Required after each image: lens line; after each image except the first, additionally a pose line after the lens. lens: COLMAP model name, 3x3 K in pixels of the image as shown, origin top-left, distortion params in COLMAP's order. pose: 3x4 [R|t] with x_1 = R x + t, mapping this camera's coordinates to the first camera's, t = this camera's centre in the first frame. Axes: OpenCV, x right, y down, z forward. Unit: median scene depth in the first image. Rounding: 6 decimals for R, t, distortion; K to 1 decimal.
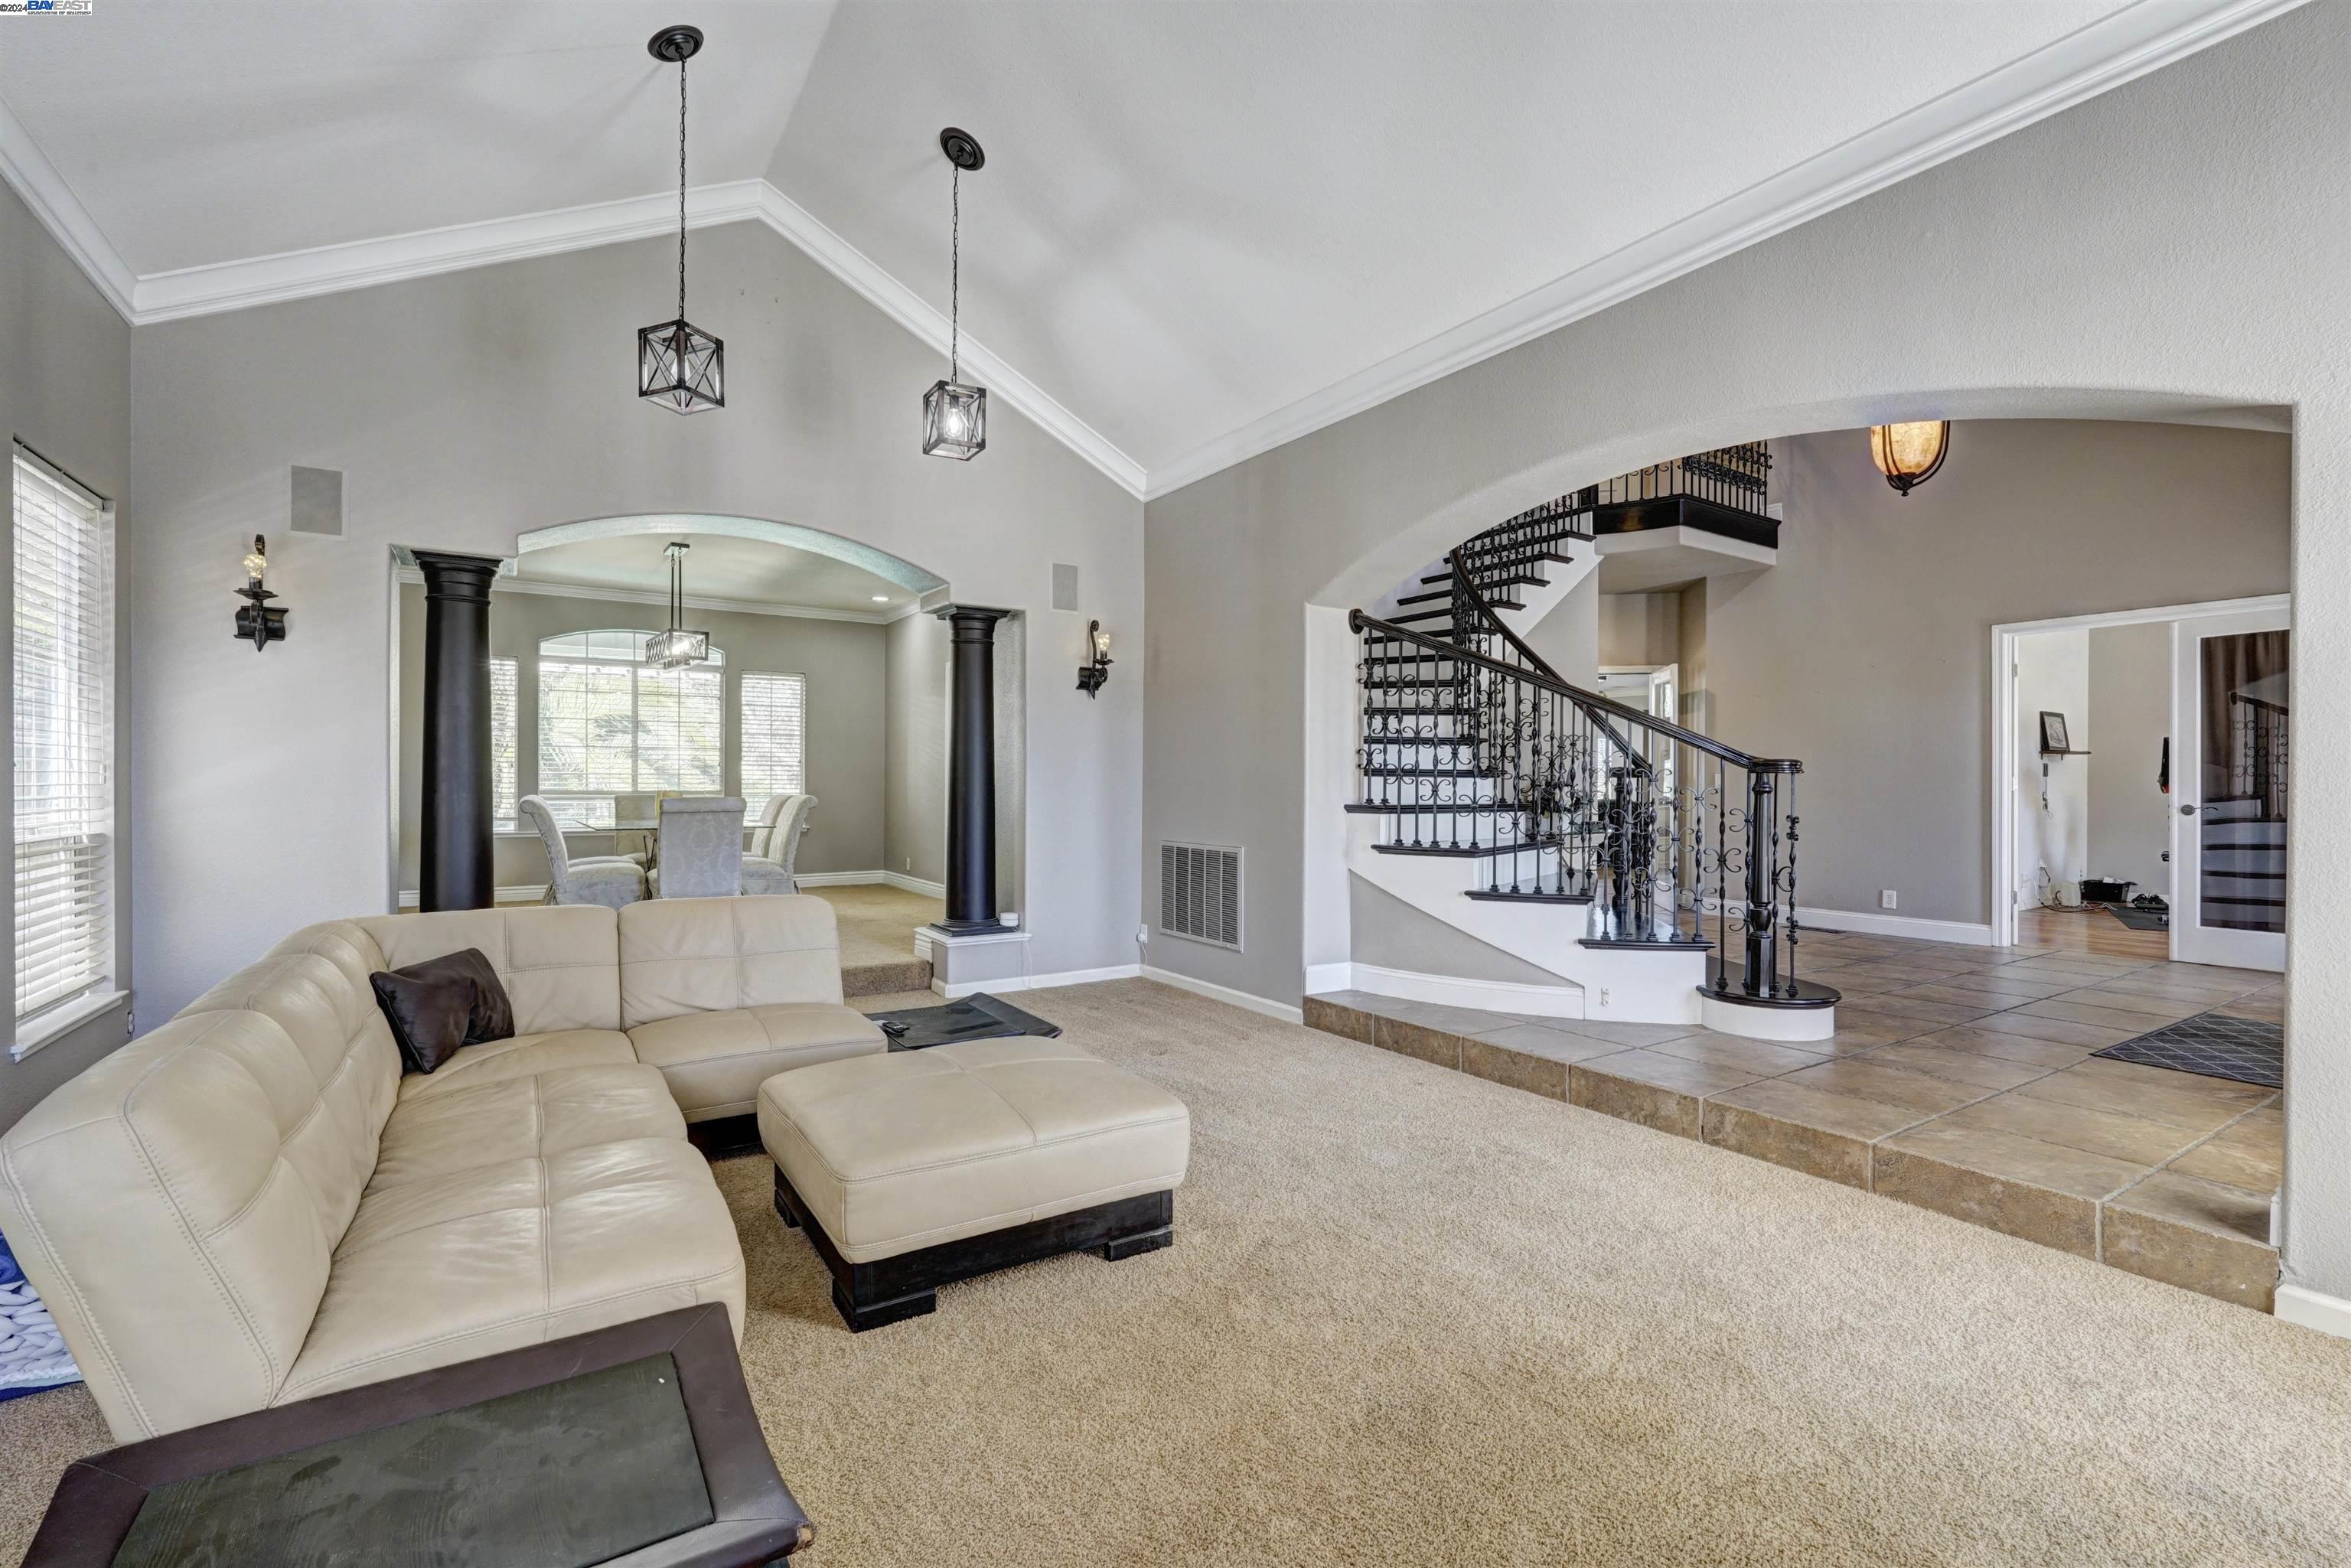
lens RADIAL K [[1055.6, 0, 1161.4], [0, 1055.6, 776.5], [0, 0, 1]] dist [-0.015164, 0.006320]
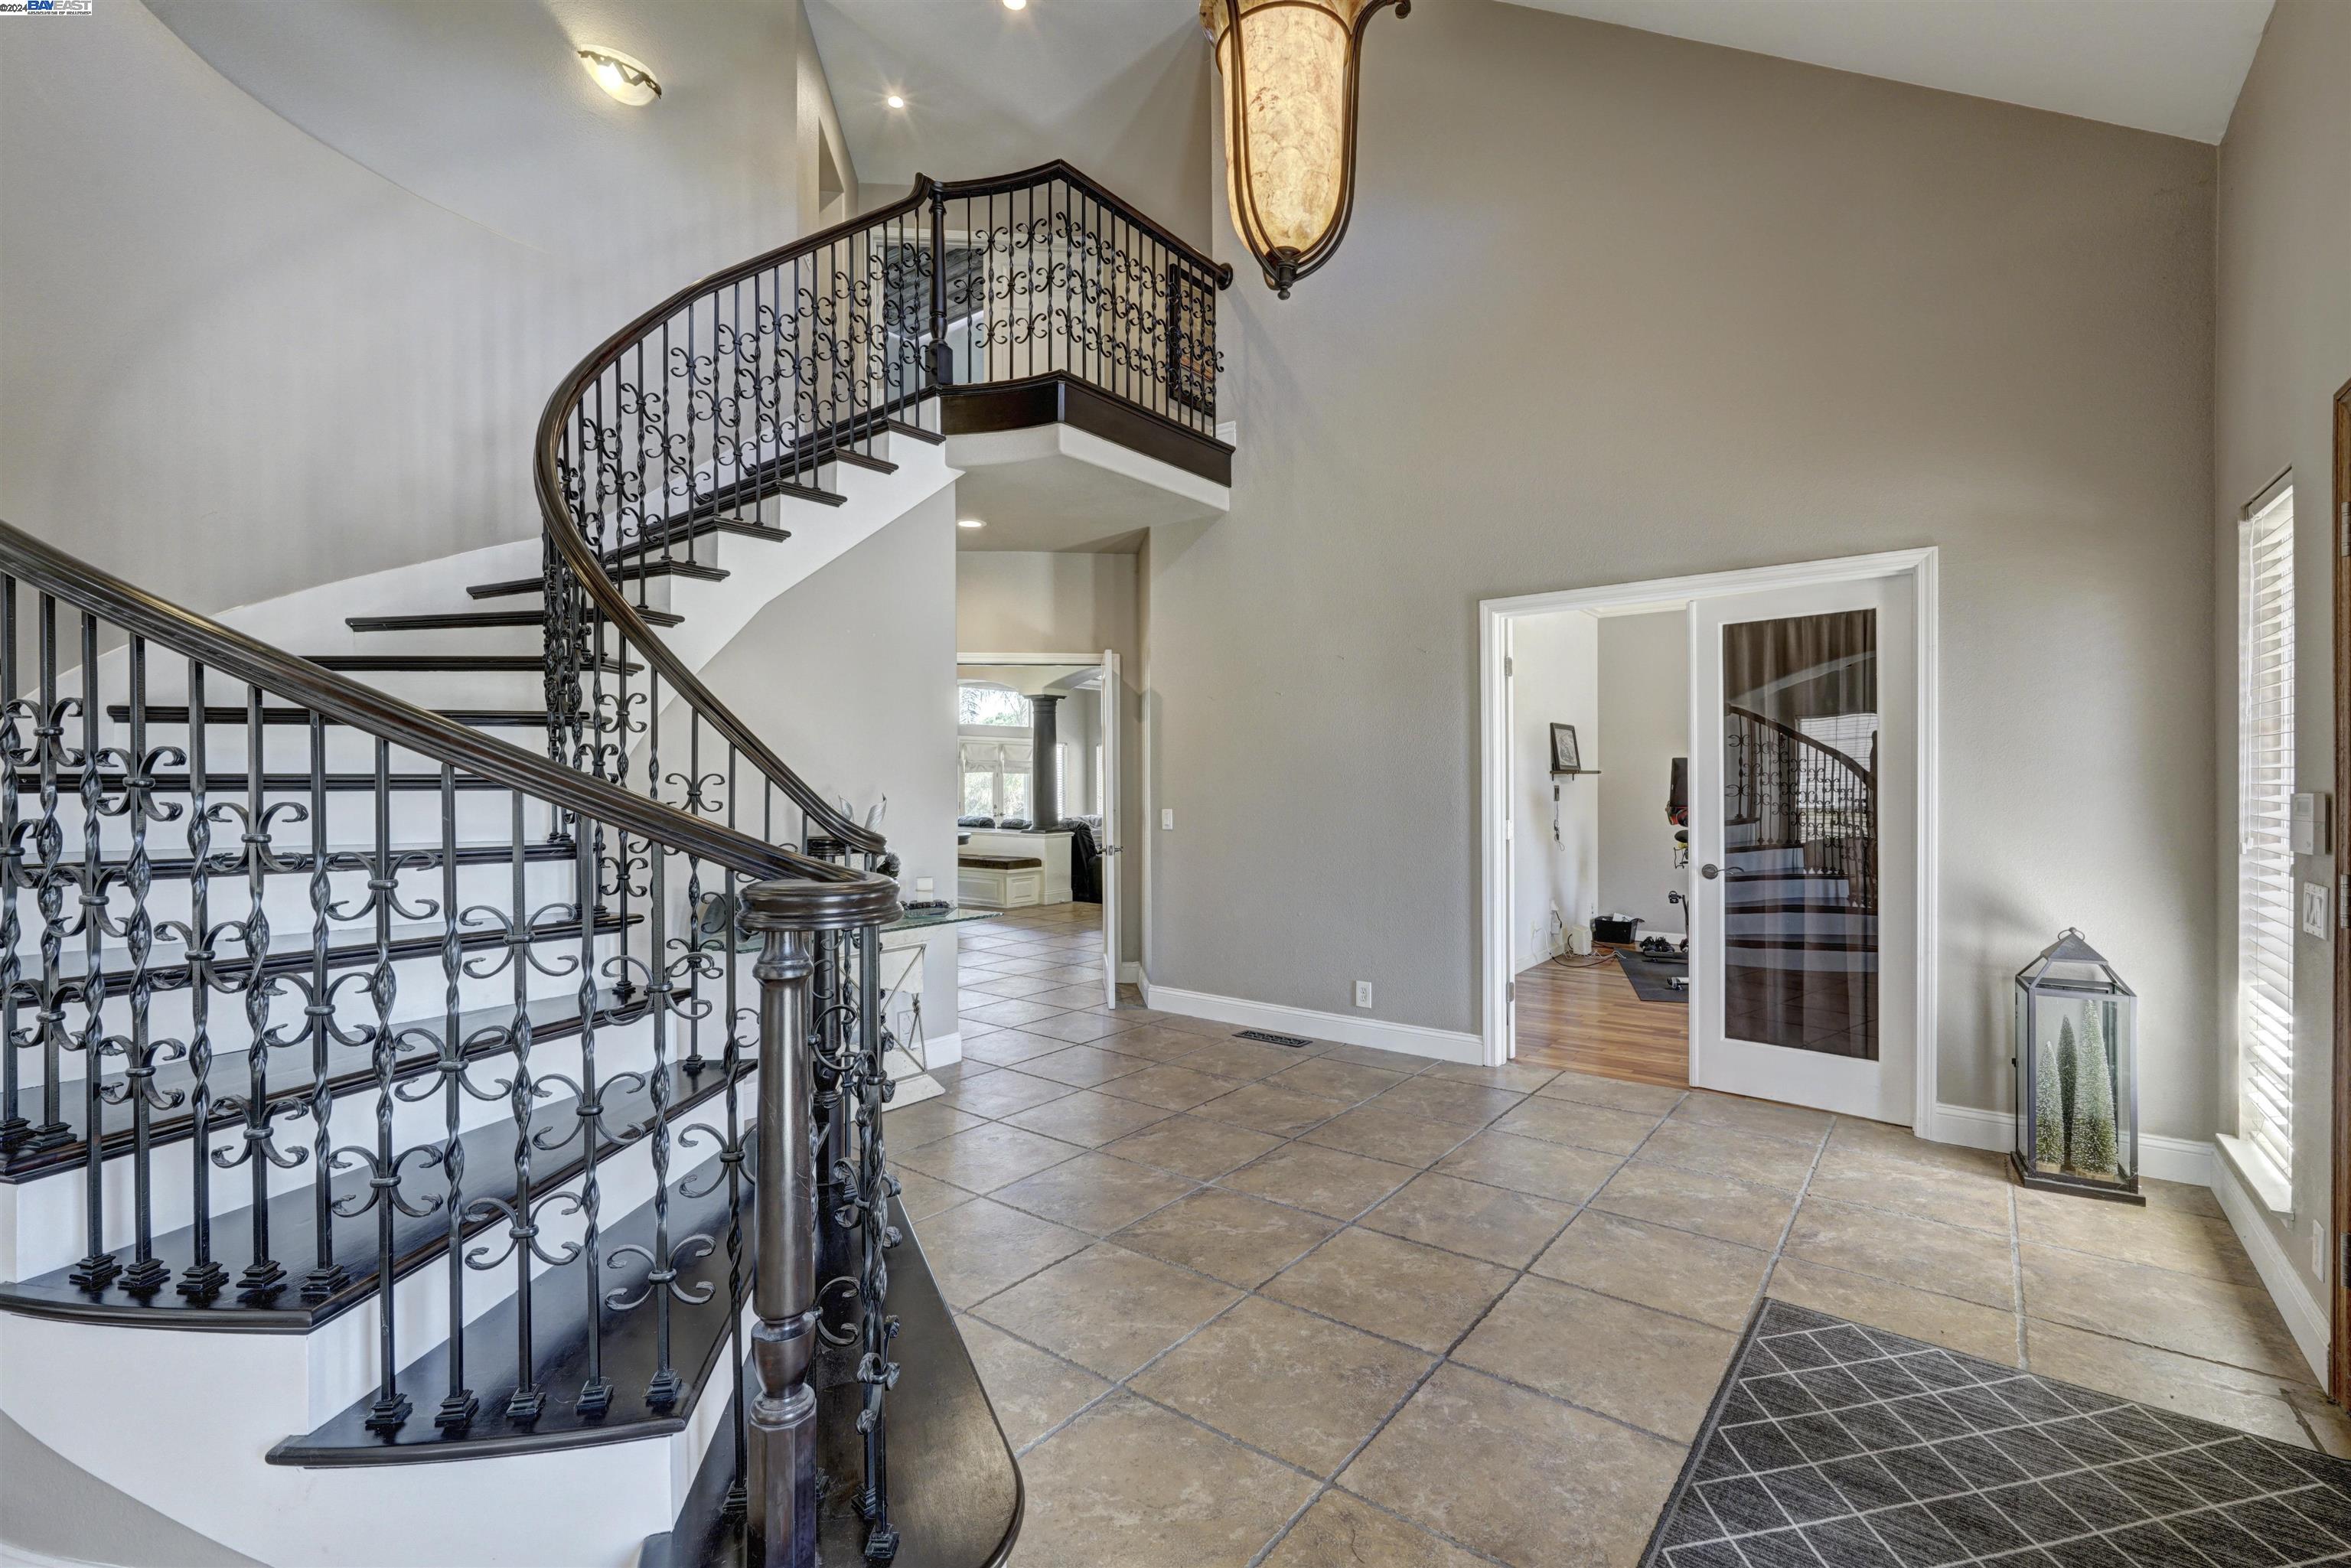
lens RADIAL K [[1055.6, 0, 1179.8], [0, 1055.6, 779.8], [0, 0, 1]] dist [-0.015164, 0.006320]
pose [[0.942335, -0.009558, 0.334536, 0.345662], [0.007935, 0.999949, 0.006216, -0.029694], [-0.334578, -0.003203, 0.942362, 0.381915]]
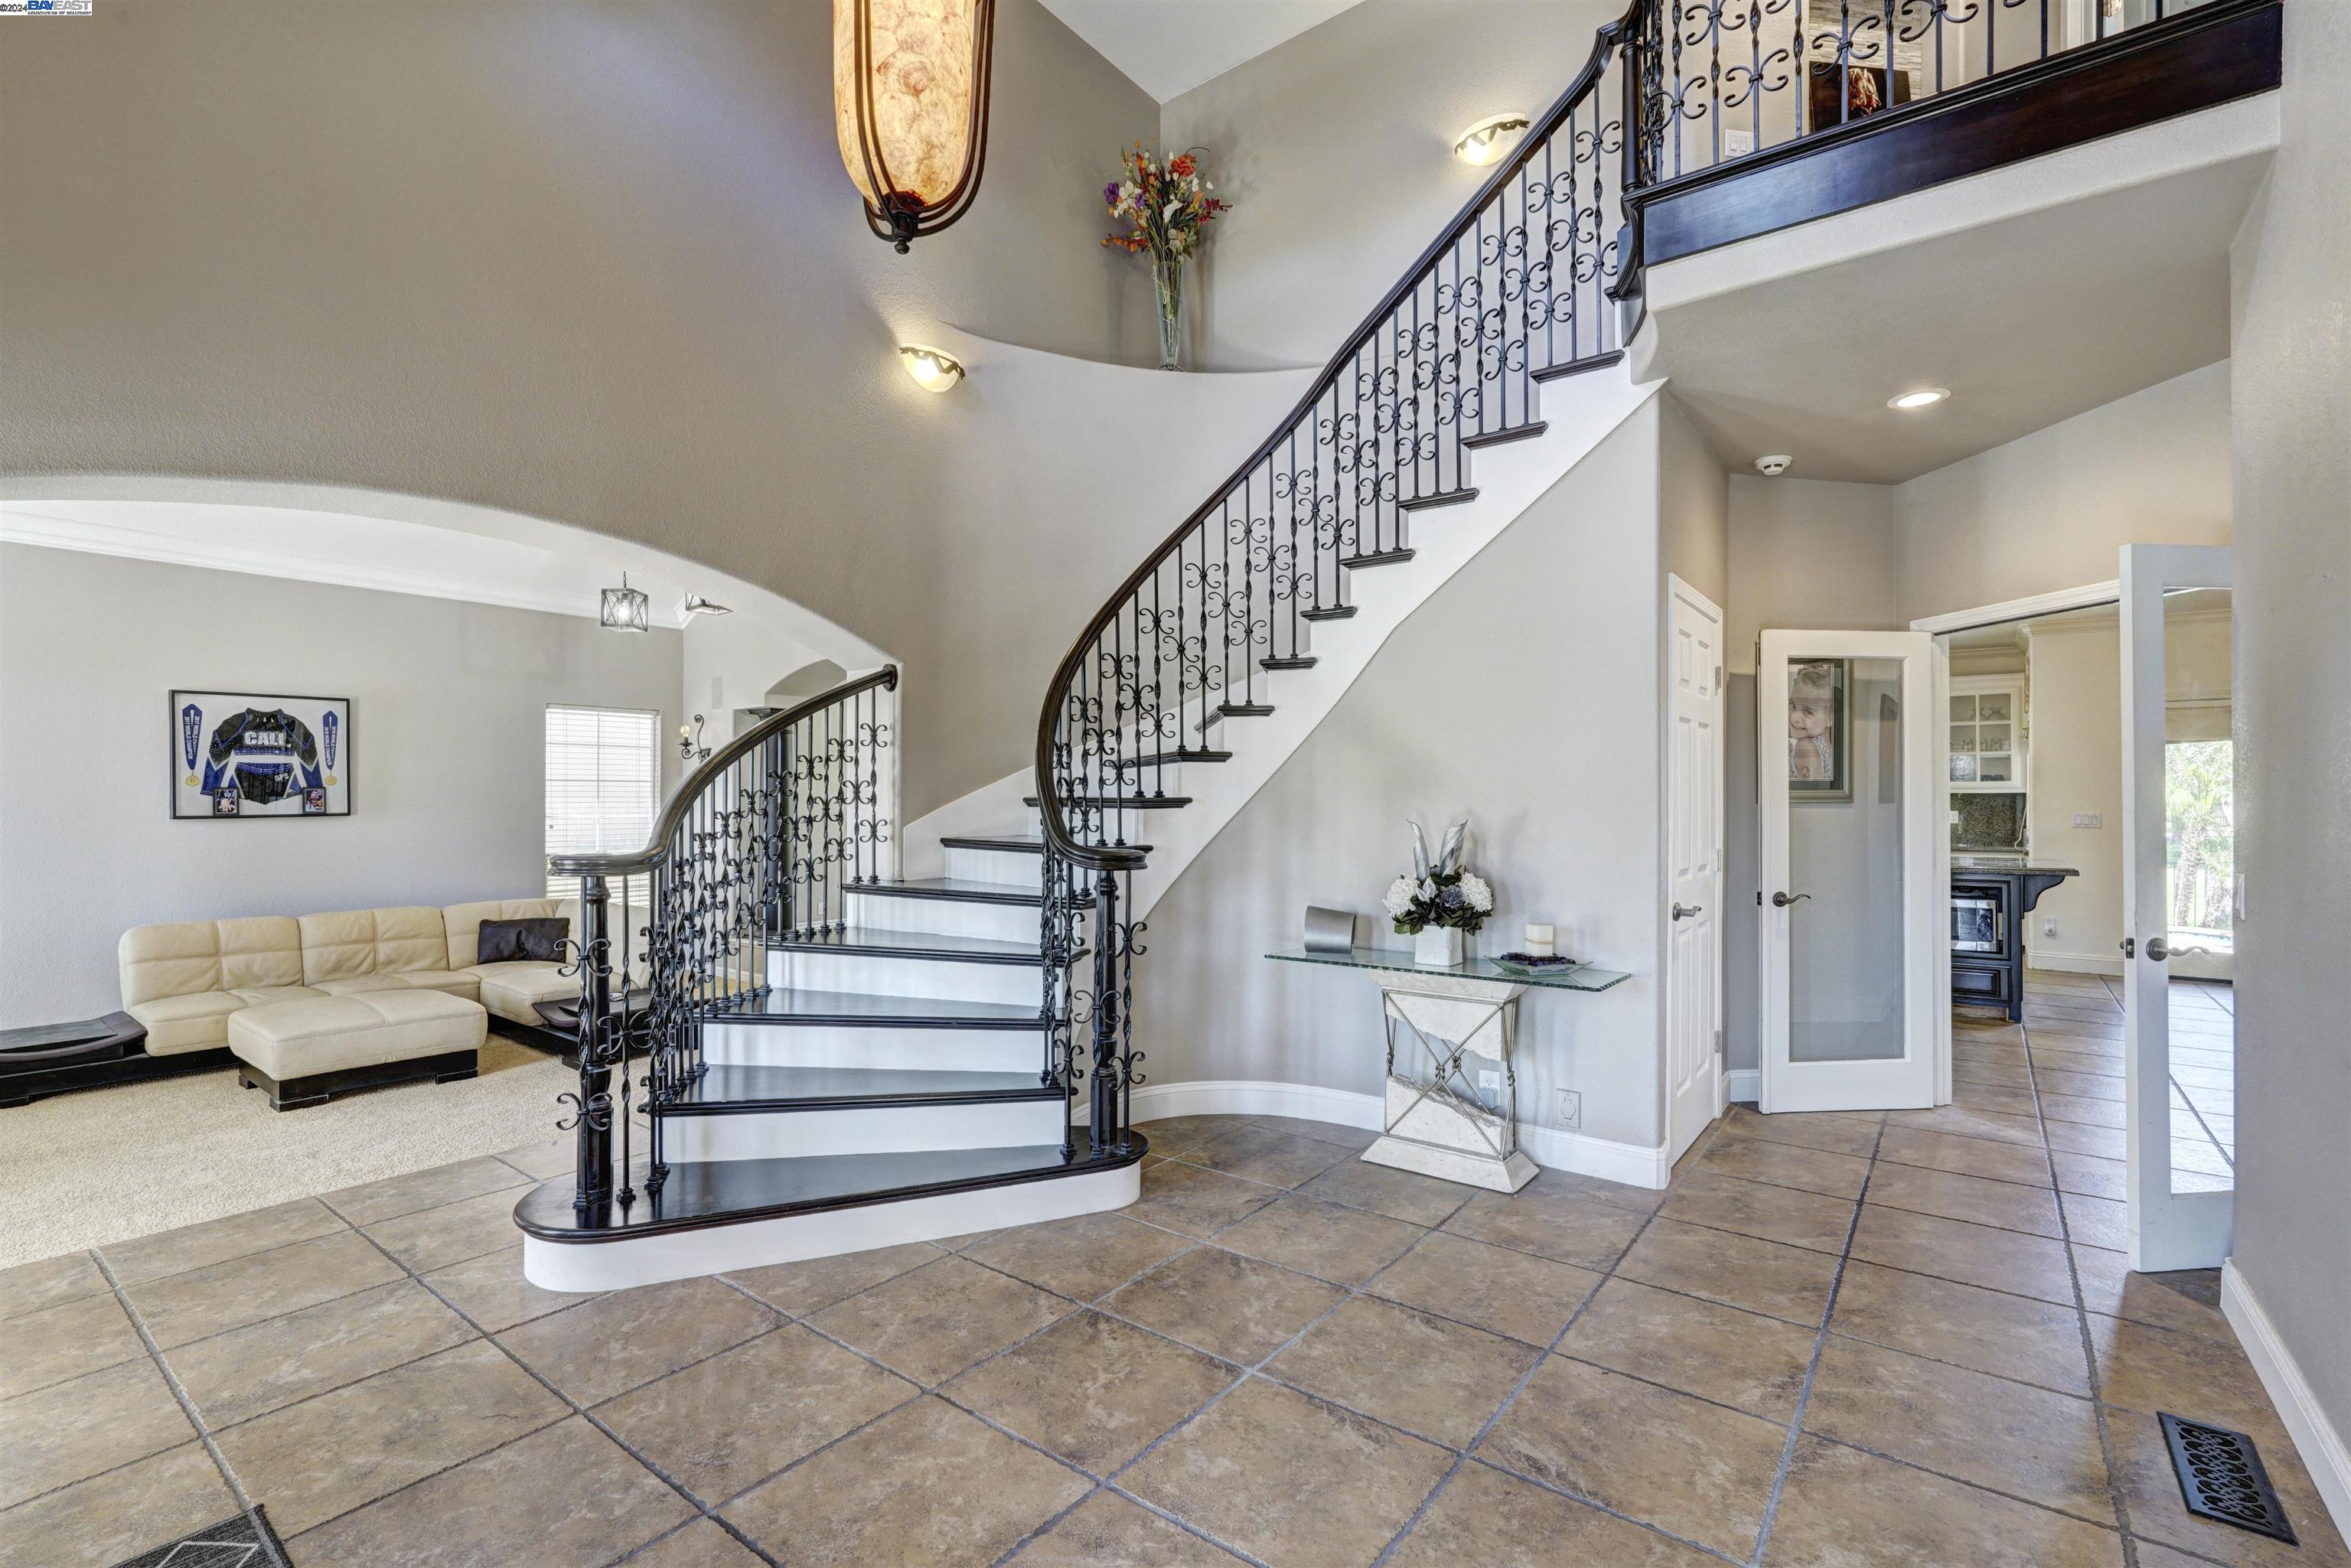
lens RADIAL K [[1055.6, 0, 1168.7], [0, 1055.6, 797.0], [0, 0, 1]] dist [-0.015164, 0.006320]
pose [[0.327411, -0.008871, -0.944840, 0.745386], [0.004170, 0.999960, -0.007943, -0.027513], [0.944873, -0.001339, 0.327435, 0.635900]]
